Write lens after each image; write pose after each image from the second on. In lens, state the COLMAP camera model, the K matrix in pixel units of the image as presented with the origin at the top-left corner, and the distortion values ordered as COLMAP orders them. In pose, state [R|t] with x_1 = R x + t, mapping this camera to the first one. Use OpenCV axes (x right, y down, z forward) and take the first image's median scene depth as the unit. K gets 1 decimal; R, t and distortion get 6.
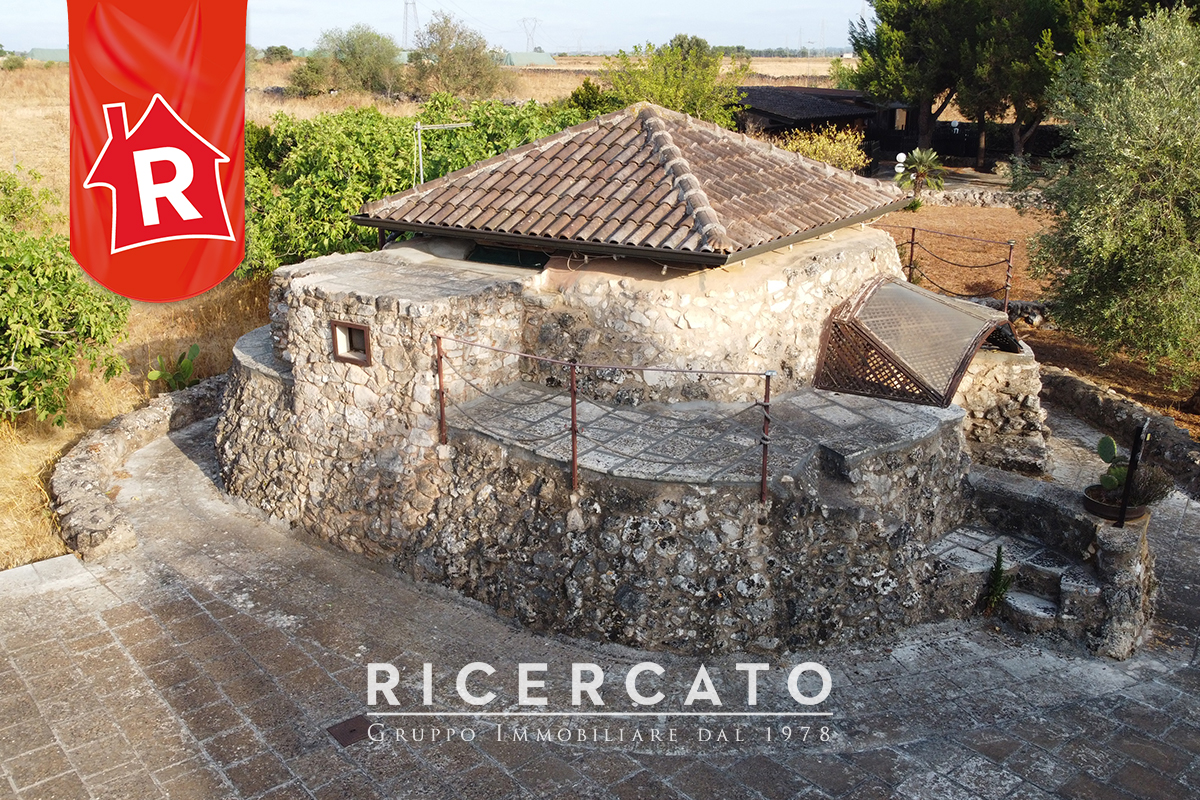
lens RADIAL K [[1125.9, 0, 587.2], [0, 1125.9, 381.7], [0, 0, 1]] dist [0.000497, -0.011103]
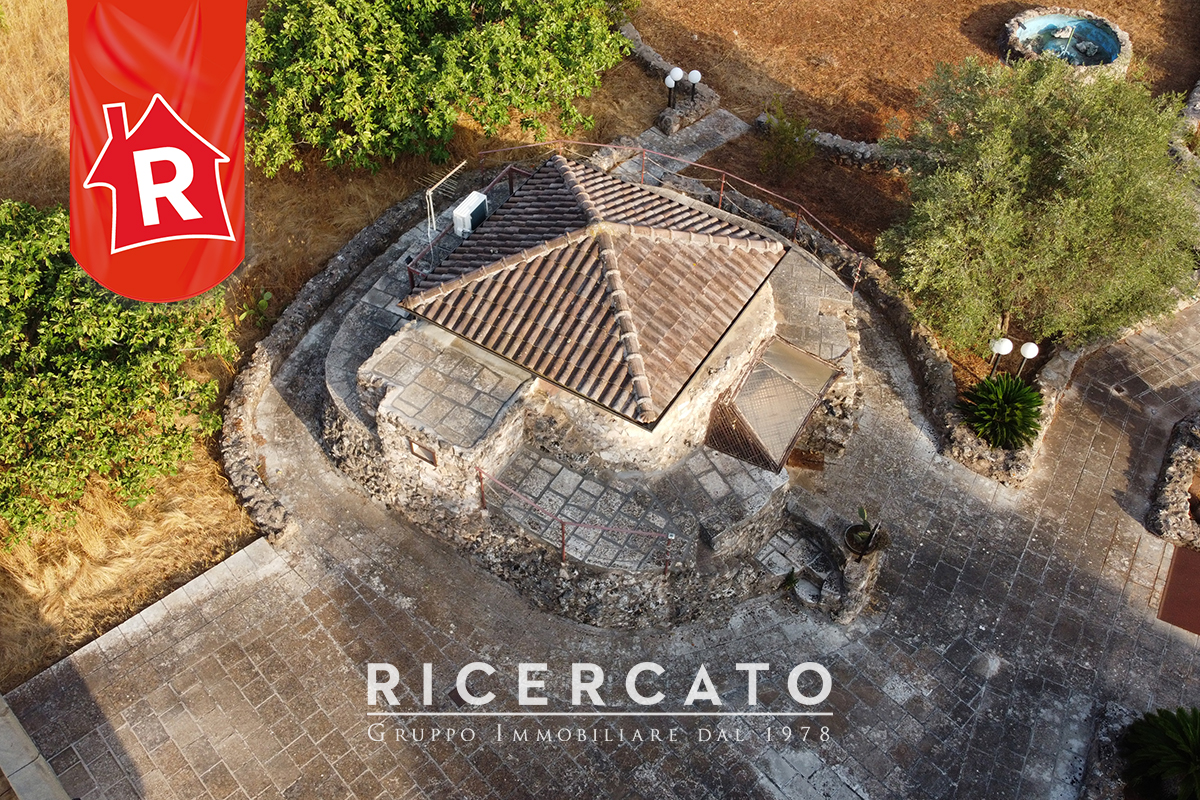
lens RADIAL K [[1135.0, 0, 556.2], [0, 1135.0, 395.4], [0, 0, 1]] dist [-0.007676, -0.006182]
pose [[0.999273, -0.030379, 0.023025, -0.048733], [0.012282, 0.828410, 0.559988, -0.986048], [-0.036086, -0.559298, 0.828181, -0.318804]]
